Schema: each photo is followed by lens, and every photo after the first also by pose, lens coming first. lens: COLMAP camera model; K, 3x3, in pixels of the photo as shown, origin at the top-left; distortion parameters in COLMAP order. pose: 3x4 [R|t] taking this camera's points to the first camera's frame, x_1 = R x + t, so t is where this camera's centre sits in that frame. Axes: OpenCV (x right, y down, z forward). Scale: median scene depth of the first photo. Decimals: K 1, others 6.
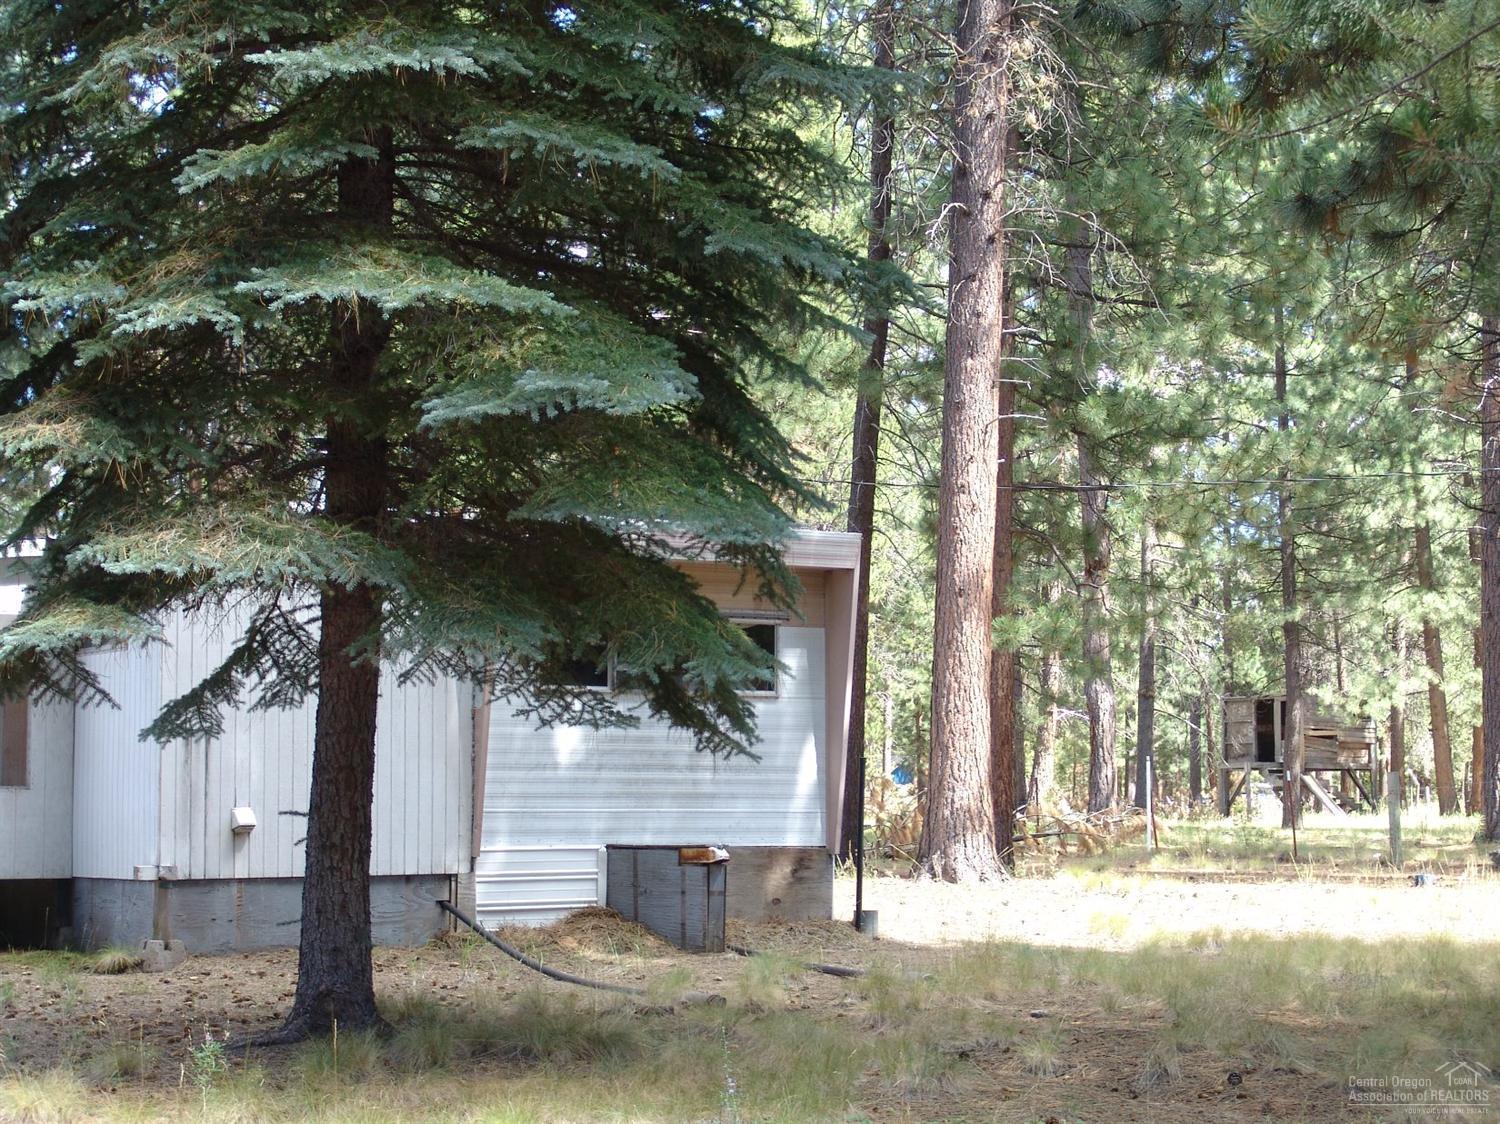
lens RADIAL K [[2797.4, 0, 757.1], [0, 2797.4, 559.9], [0, 0, 1]] dist [0.019578, 0.197070]
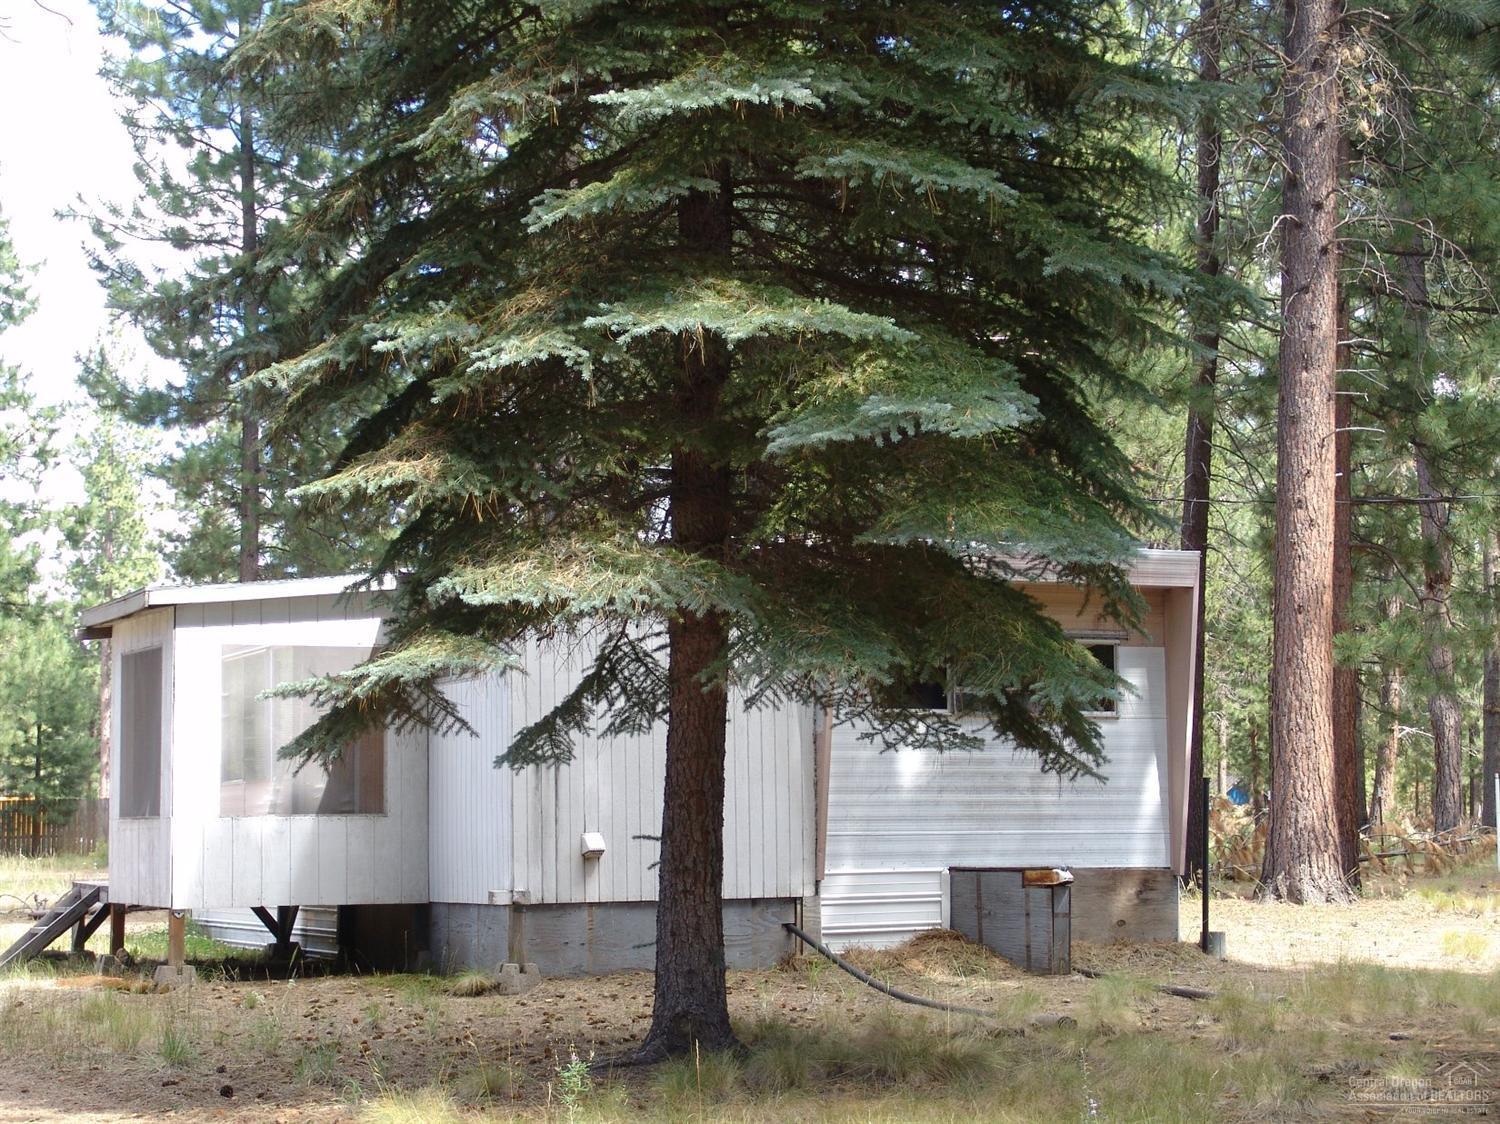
lens RADIAL K [[2797.4, 0, 757.1], [0, 2797.4, 559.9], [0, 0, 1]] dist [0.019578, 0.197070]
pose [[0.993105, -0.020044, -0.115501, -0.004691], [0.019073, 0.999773, -0.009501, 0.000066], [0.115665, 0.007233, 0.993262, -0.003809]]
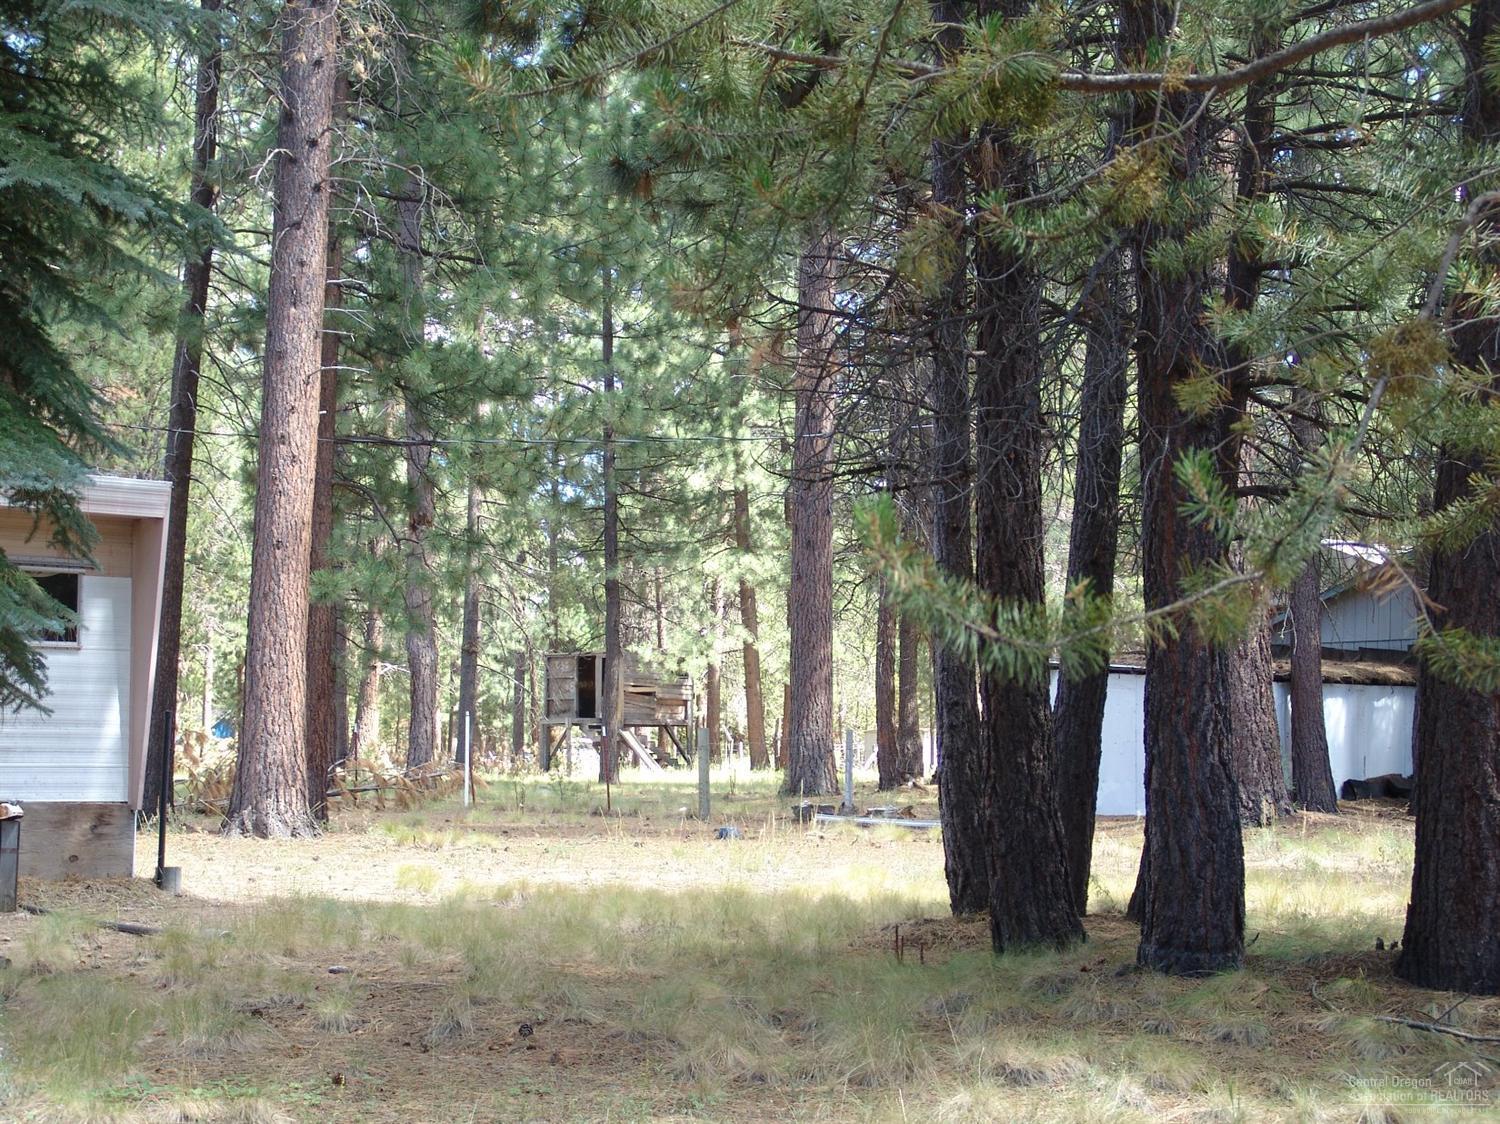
lens RADIAL K [[2797.4, 0, 757.1], [0, 2797.4, 559.9], [0, 0, 1]] dist [0.019578, 0.197070]
pose [[0.971636, 0.019542, 0.235672, 0.006767], [-0.023335, 0.999639, 0.013316, -0.000059], [-0.235327, -0.018438, 0.971741, 0.000606]]
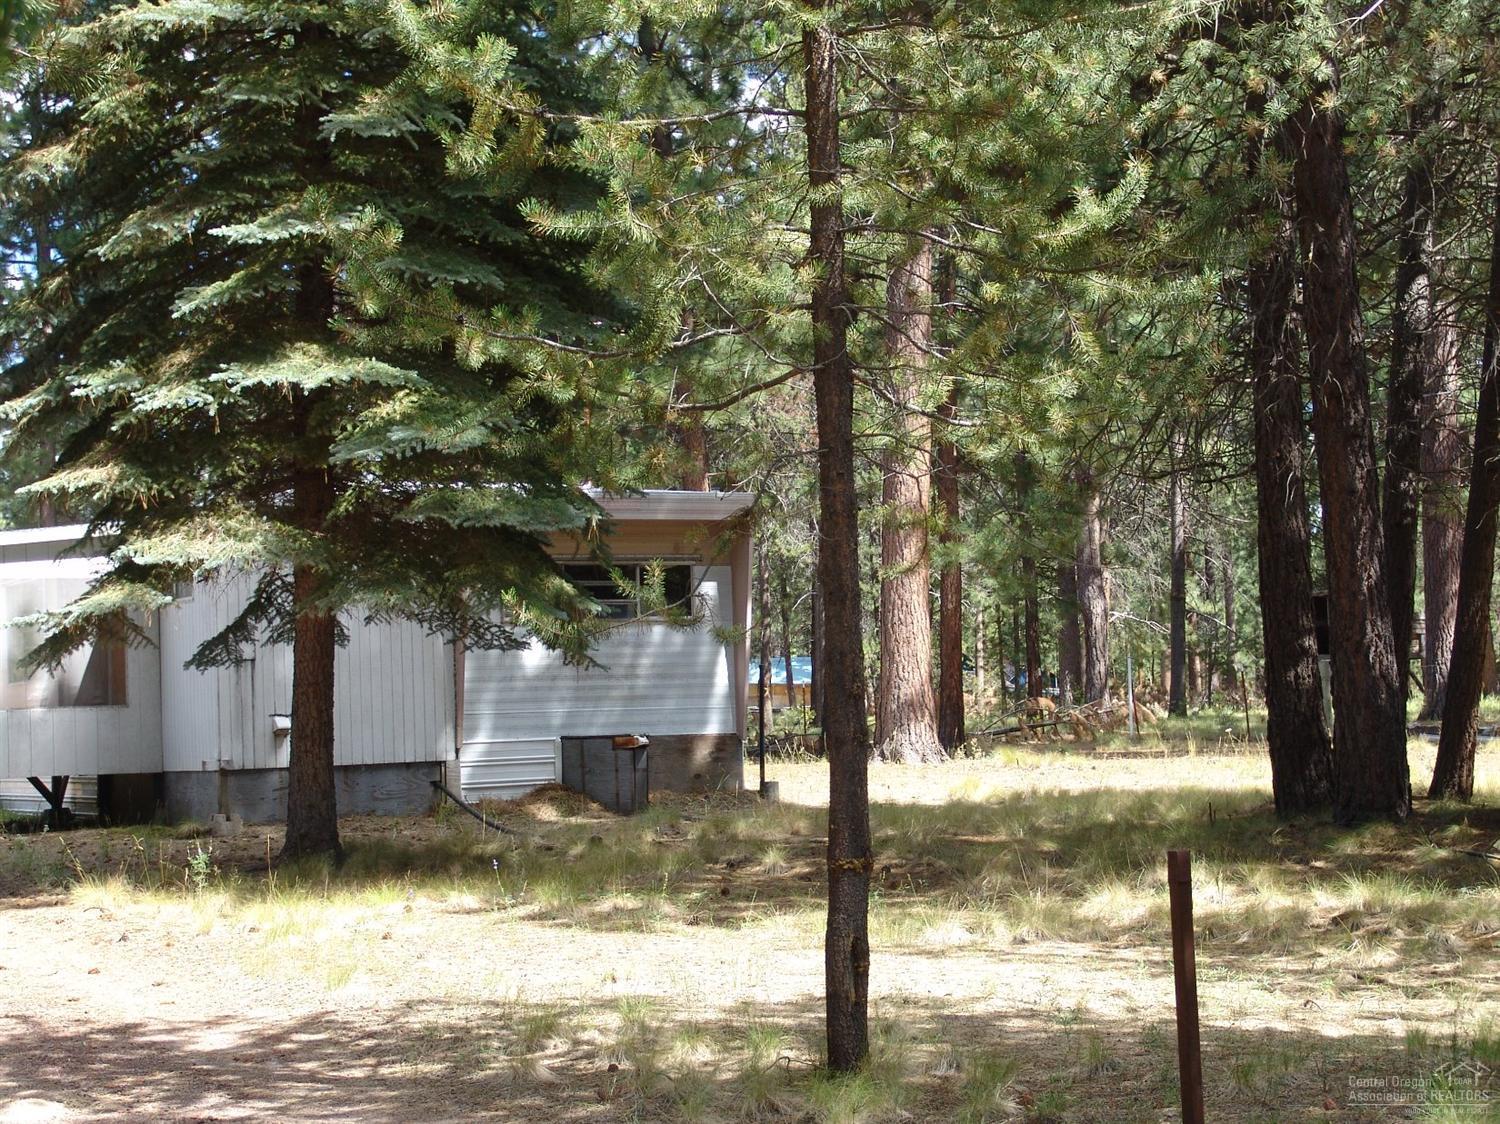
lens RADIAL K [[2797.4, 0, 757.1], [0, 2797.4, 559.9], [0, 0, 1]] dist [0.019578, 0.197070]
pose [[0.997770, -0.033043, -0.057988, 0.129903], [0.034913, 0.998893, 0.031537, -0.022120], [0.056881, -0.033492, 0.997819, -0.343099]]
